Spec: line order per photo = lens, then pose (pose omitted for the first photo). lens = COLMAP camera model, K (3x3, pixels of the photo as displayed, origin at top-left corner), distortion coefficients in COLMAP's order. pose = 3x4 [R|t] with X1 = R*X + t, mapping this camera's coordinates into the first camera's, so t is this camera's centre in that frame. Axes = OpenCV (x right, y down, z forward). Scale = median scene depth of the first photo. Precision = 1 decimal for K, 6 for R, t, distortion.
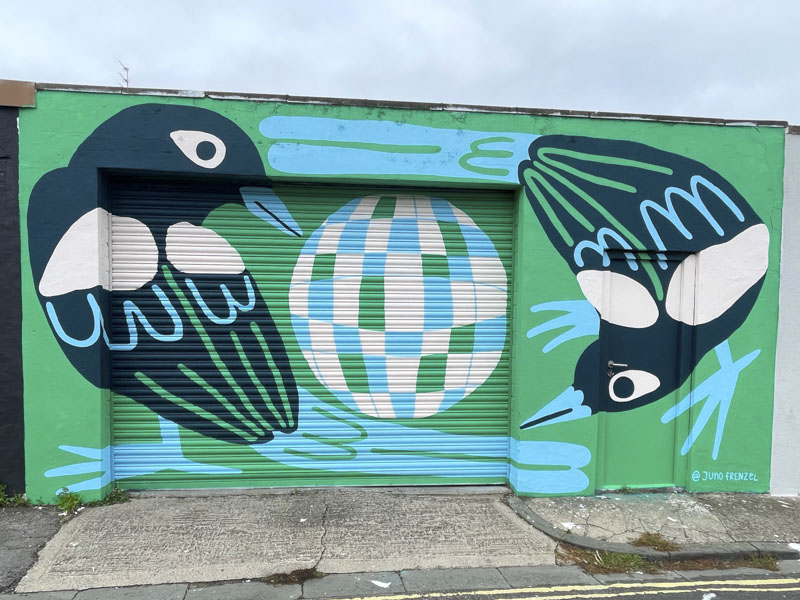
lens RADIAL K [[453.2, 0, 398.6], [0, 453.2, 308.7], [0, 0, 1]] dist [-0.007525, -0.006260]
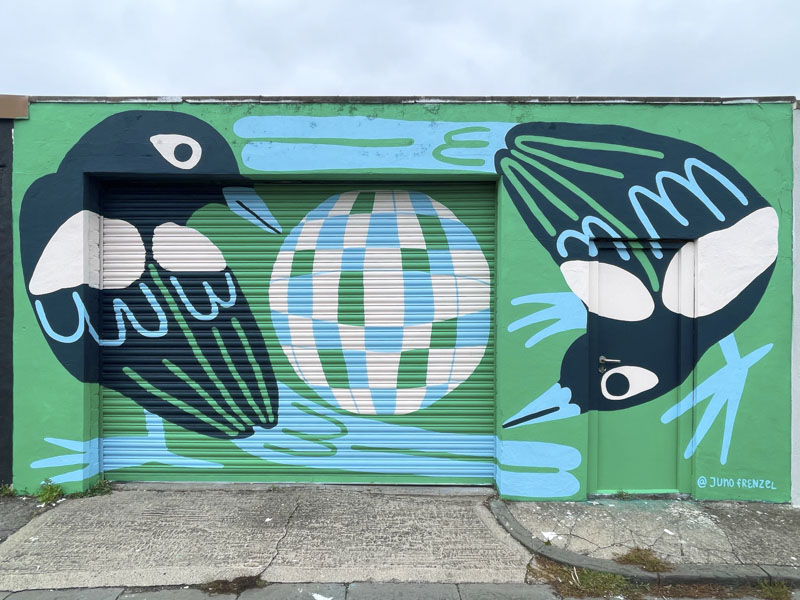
lens RADIAL K [[416.7, 0, 399.7], [0, 416.7, 292.9], [0, 0, 1]] dist [-0.013573, 0.001860]
pose [[0.995690, -0.013788, -0.091714, 0.138095], [0.010656, 0.999346, -0.034561, 0.009400], [0.092130, 0.033435, 0.995185, 0.099599]]
